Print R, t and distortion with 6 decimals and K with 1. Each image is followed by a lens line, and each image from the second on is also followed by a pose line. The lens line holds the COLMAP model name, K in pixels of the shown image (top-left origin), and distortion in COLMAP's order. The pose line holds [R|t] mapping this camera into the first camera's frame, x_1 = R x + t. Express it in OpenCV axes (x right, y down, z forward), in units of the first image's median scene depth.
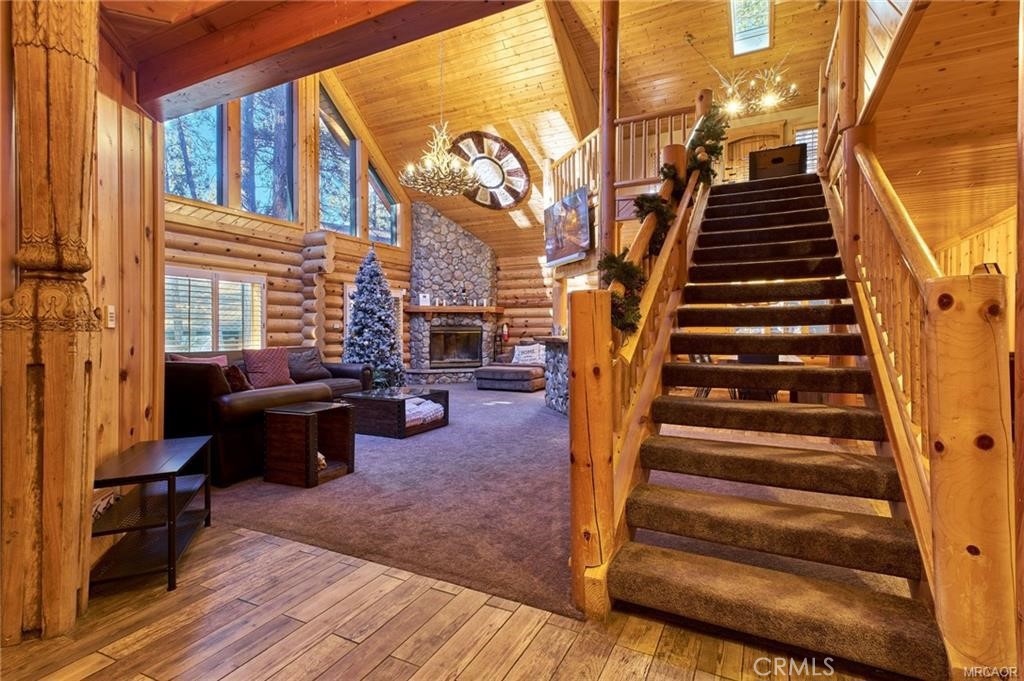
lens RADIAL K [[494.2, 0, 514.6], [0, 494.2, 332.1], [0, 0, 1]] dist [0.000586, 0.000005]
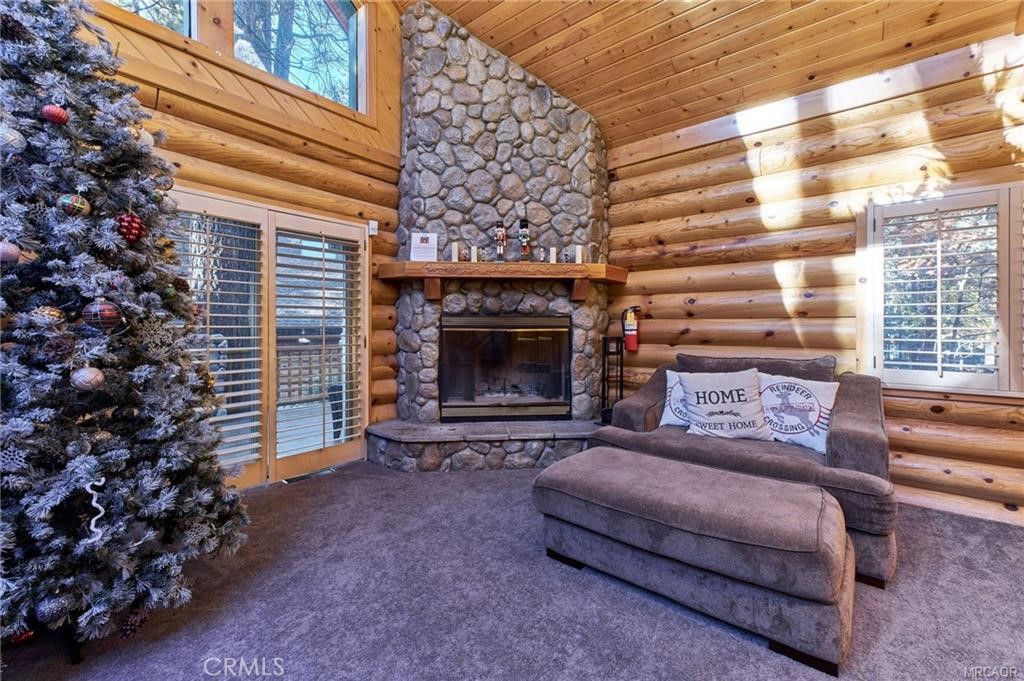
lens RADIAL K [[426.5, 0, 518.6], [0, 426.5, 326.0], [0, 0, 1]] dist [0.008729, 0.000919]
pose [[0.979351, 0.002184, -0.202157, -0.038786], [-0.003387, 0.999979, -0.005605, -0.001239], [0.202141, 0.006174, 0.979337, 0.670271]]
